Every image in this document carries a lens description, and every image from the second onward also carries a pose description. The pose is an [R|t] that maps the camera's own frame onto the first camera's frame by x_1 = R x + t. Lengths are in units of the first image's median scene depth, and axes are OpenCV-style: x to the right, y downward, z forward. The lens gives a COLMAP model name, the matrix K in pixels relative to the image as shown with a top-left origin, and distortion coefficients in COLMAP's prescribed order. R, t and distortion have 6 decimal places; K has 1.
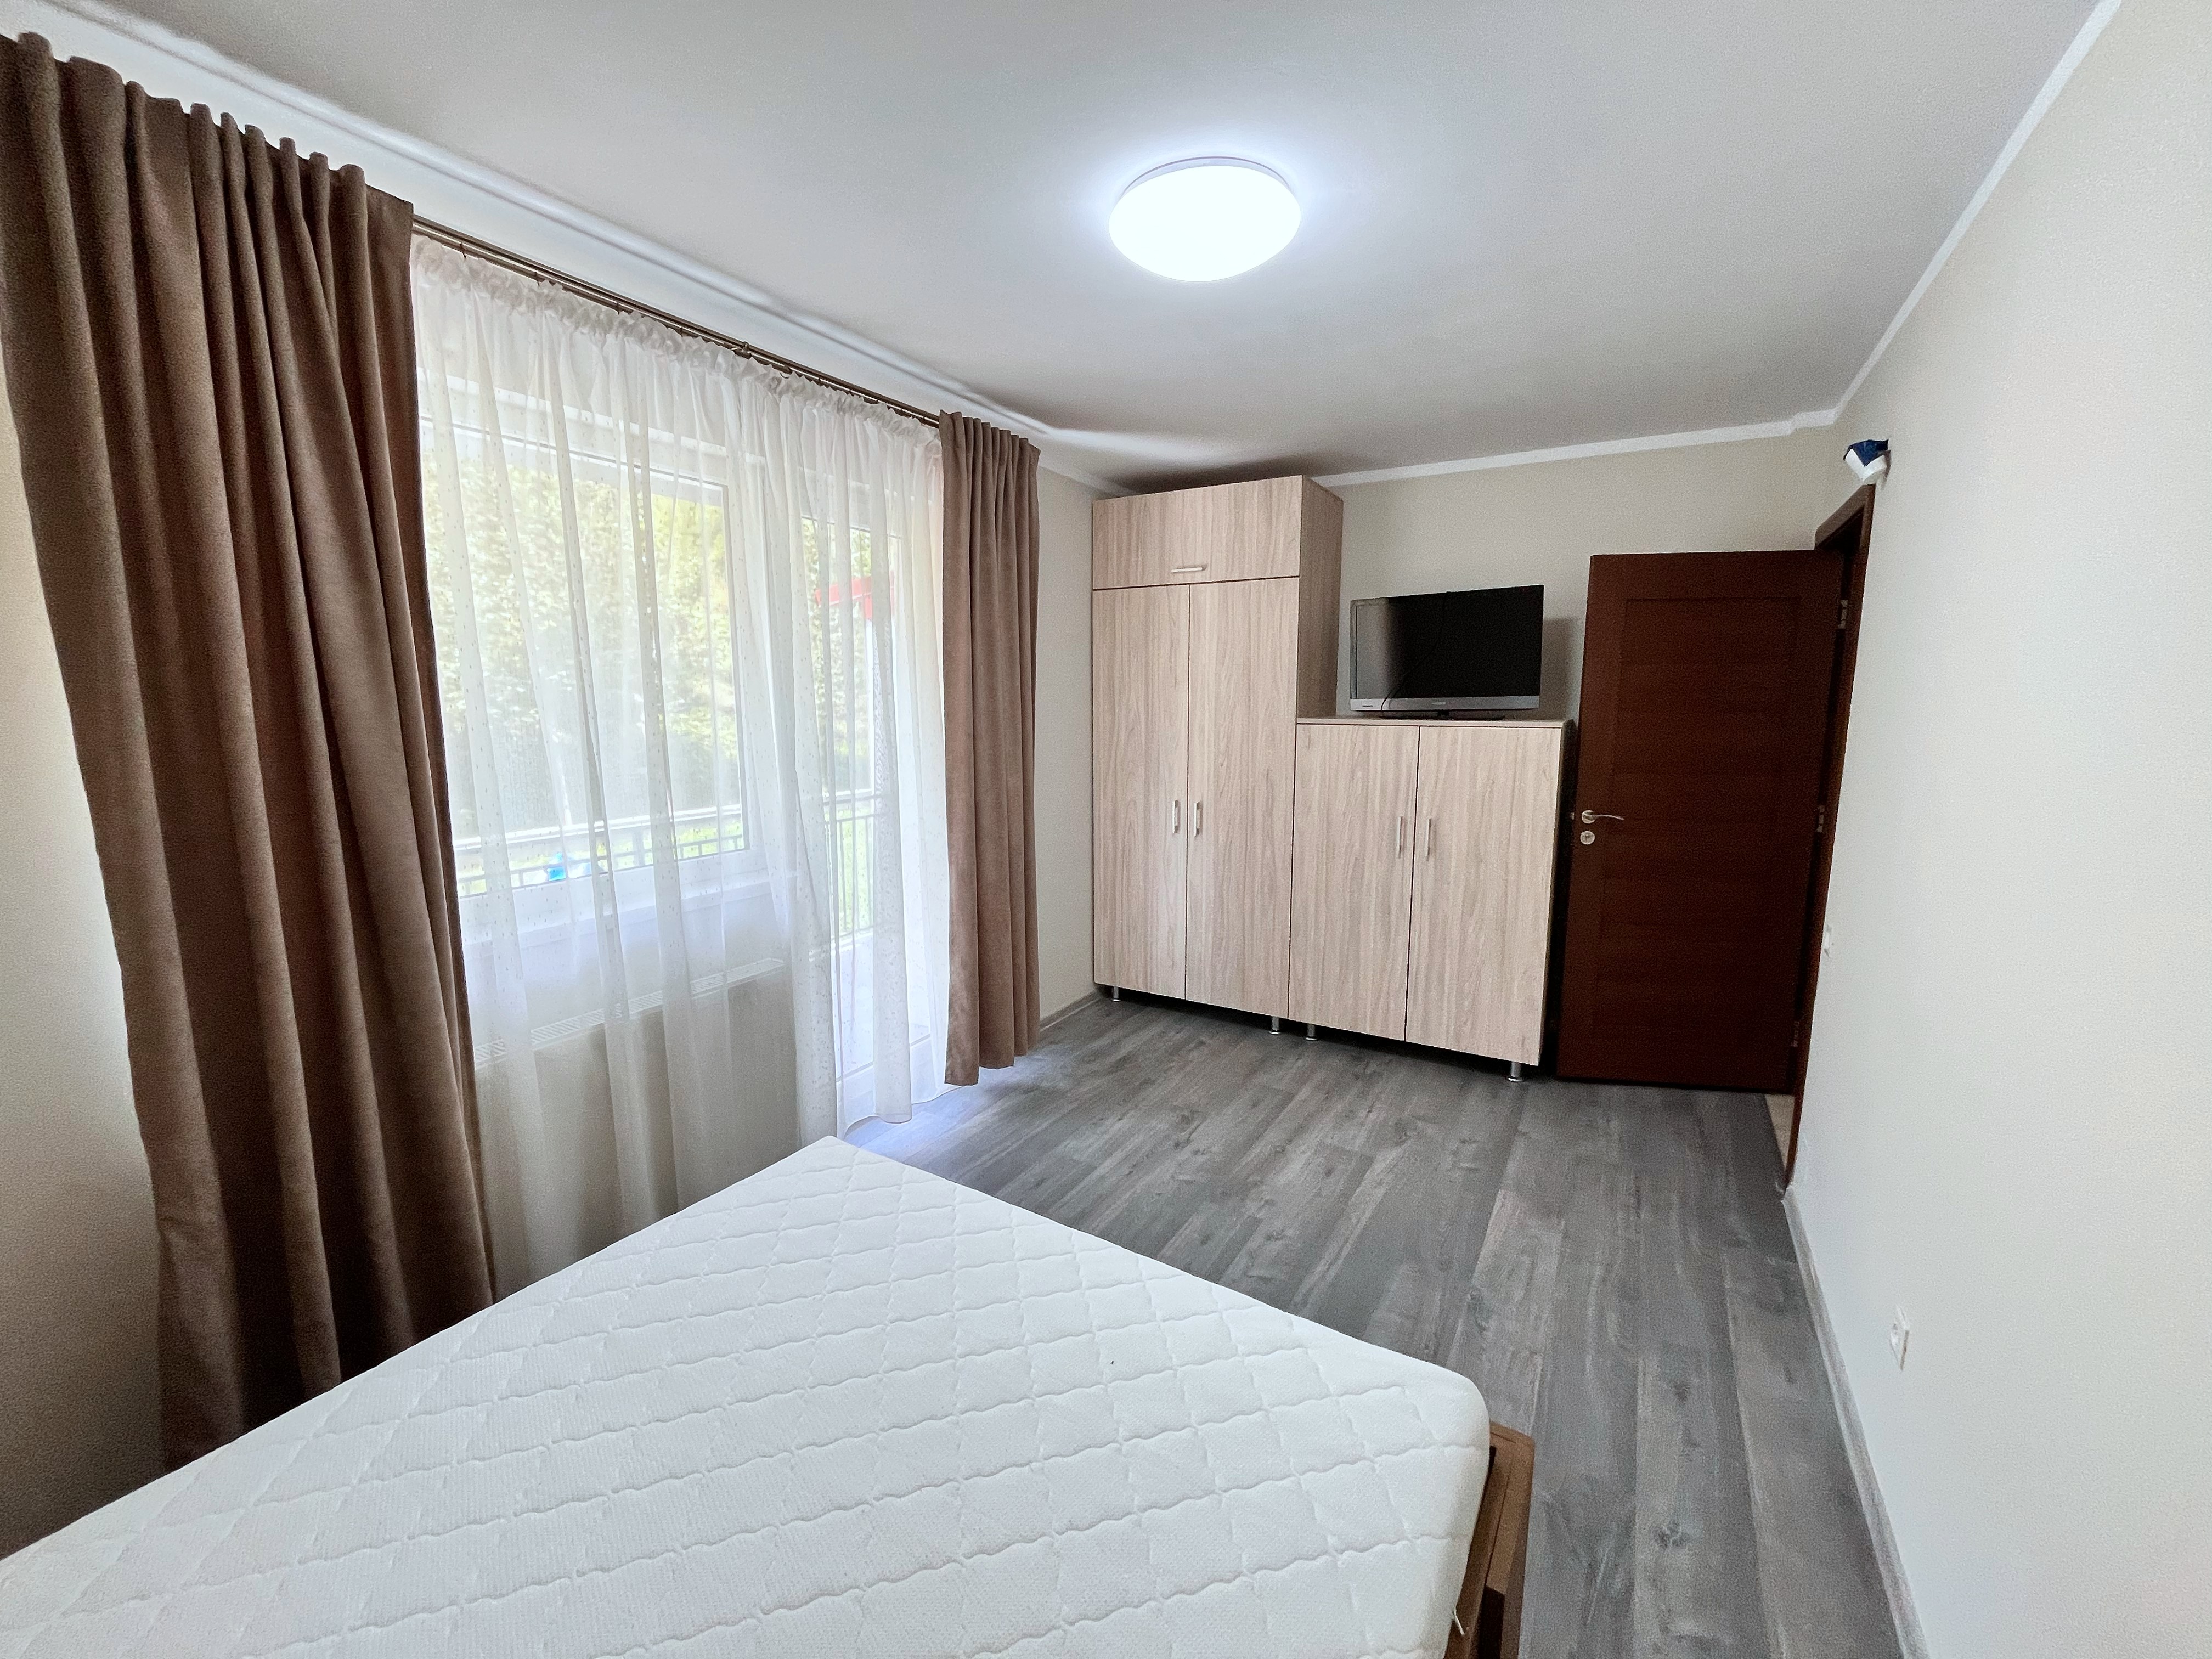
lens RADIAL K [[895.0, 0, 1109.1], [0, 895.0, 824.7], [0, 0, 1]] dist [-0.000594, 0.000612]
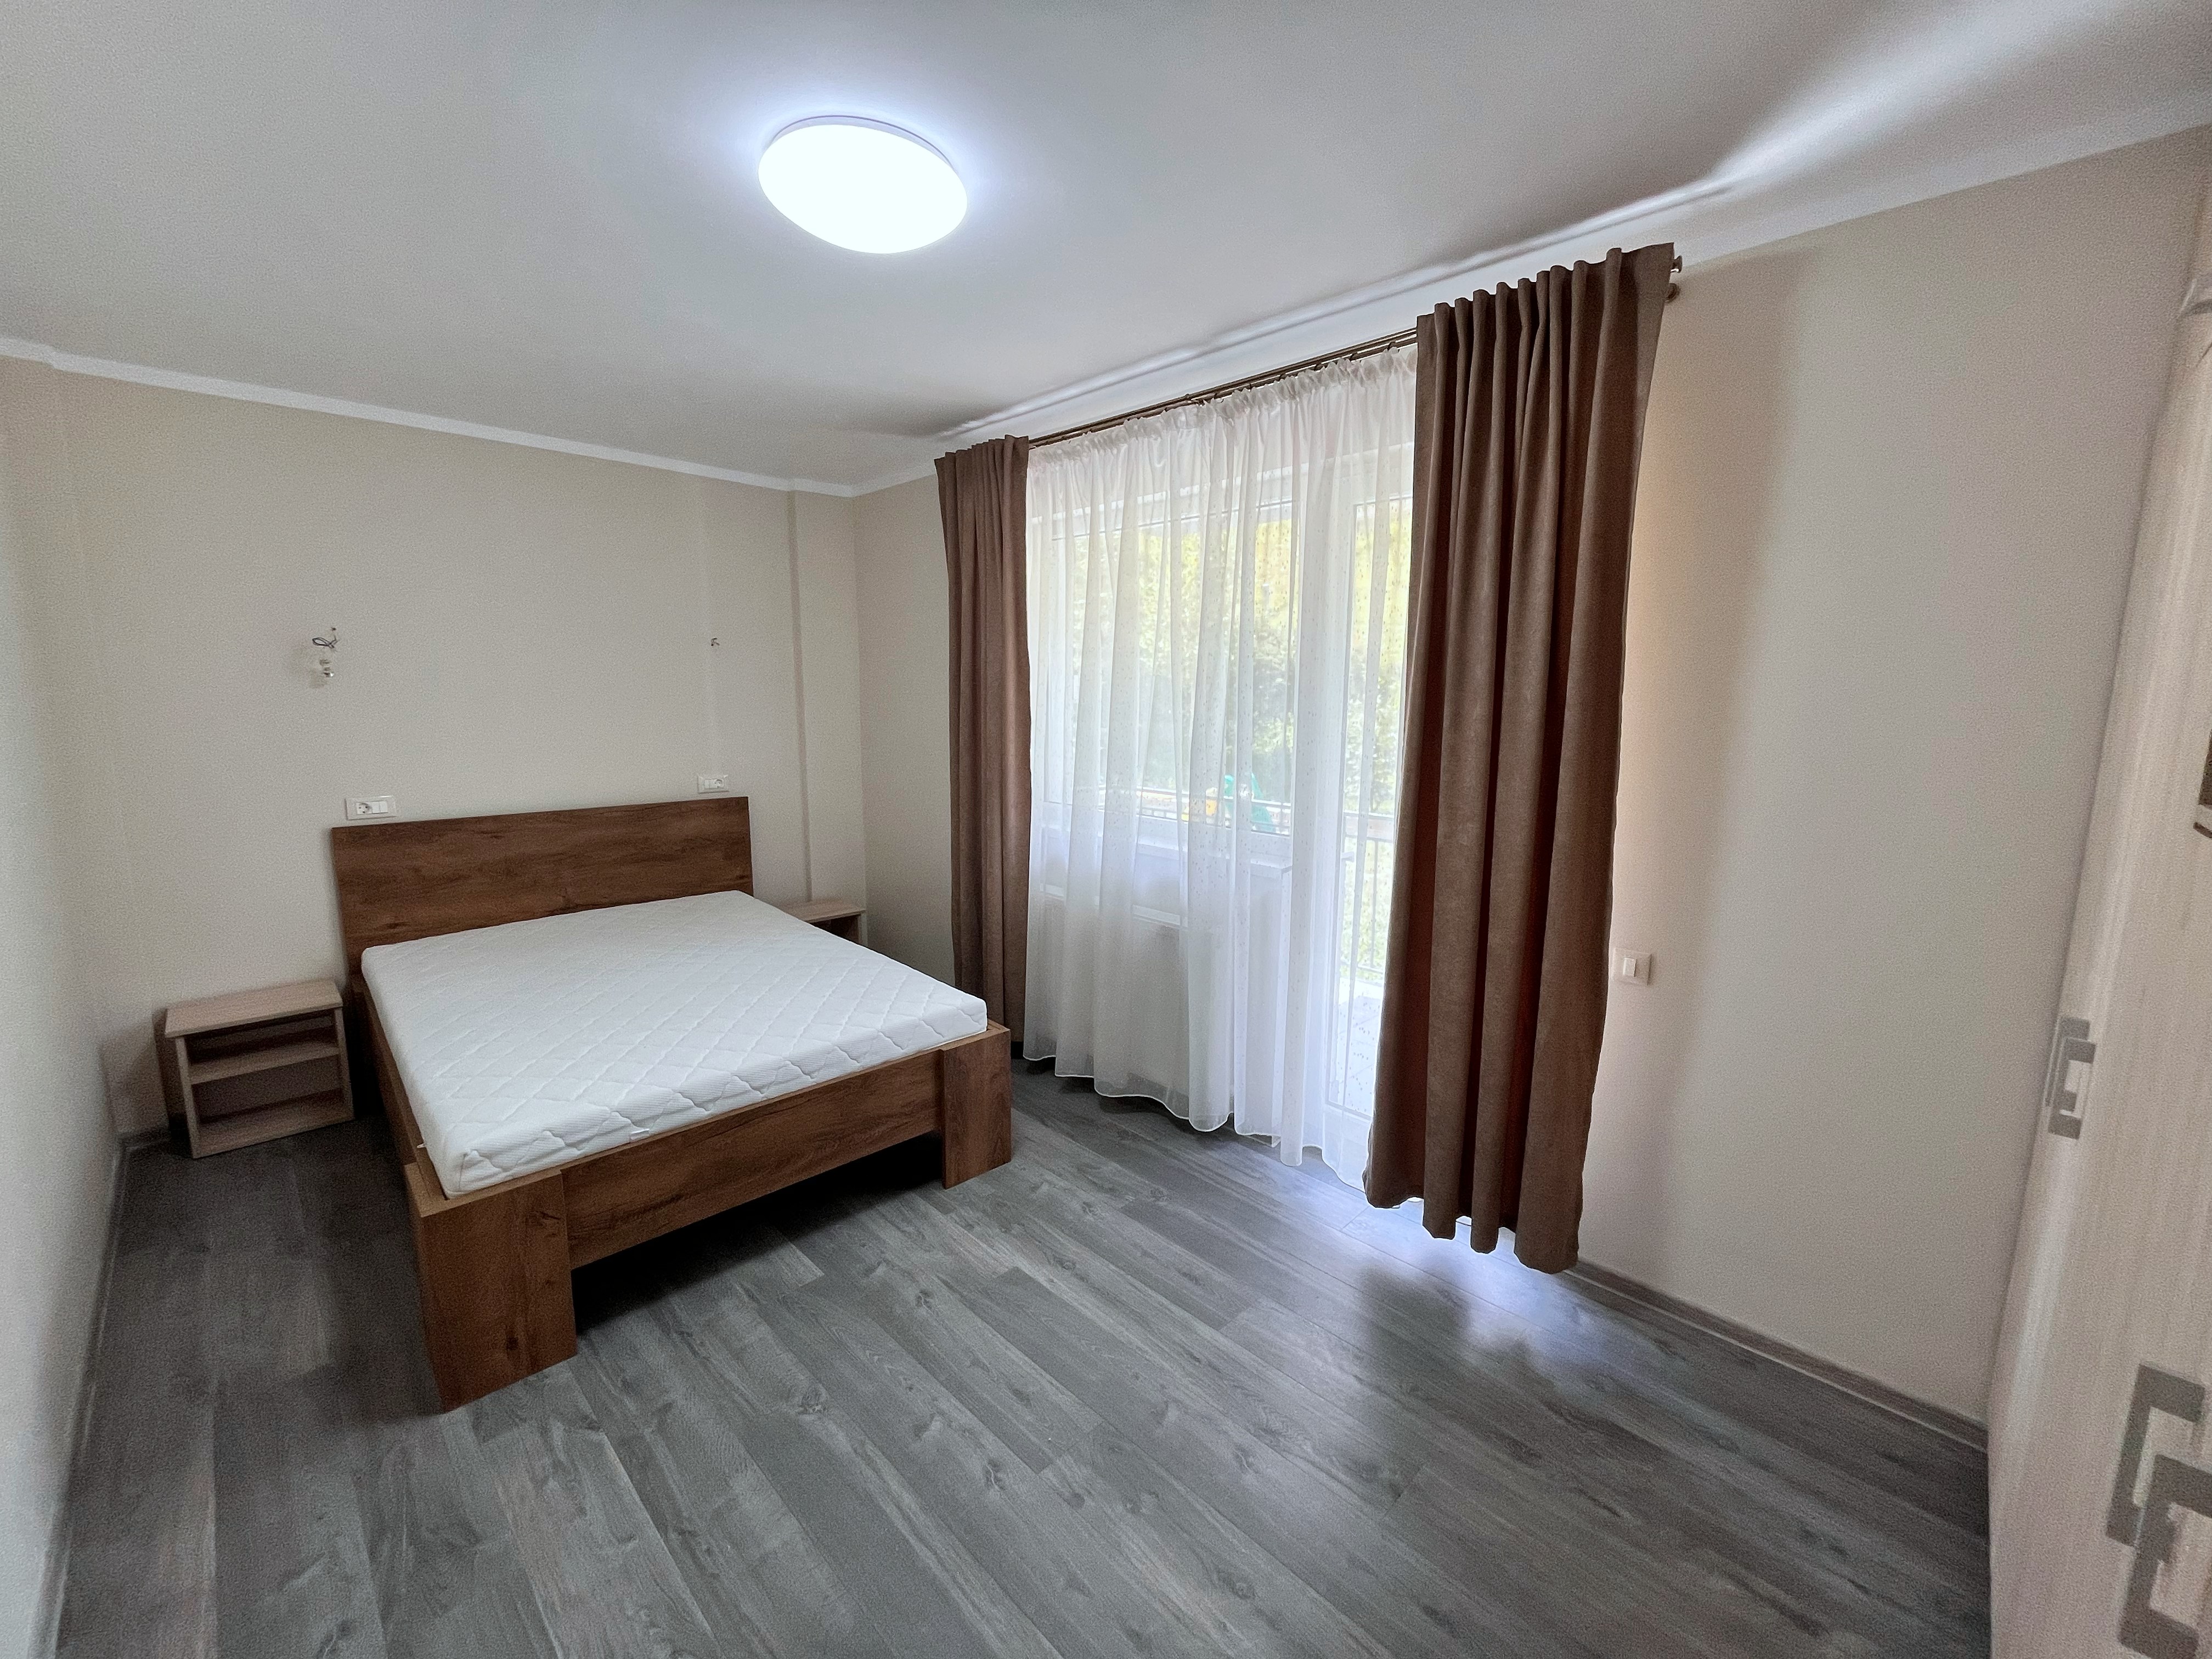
lens RADIAL K [[895.0, 0, 1109.1], [0, 895.0, 824.7], [0, 0, 1]] dist [-0.000594, 0.000612]
pose [[-0.239251, 0.143098, -0.960355, 0.736740], [-0.150669, 0.971628, 0.182313, -0.163270], [0.959196, 0.188315, -0.210903, 1.104579]]
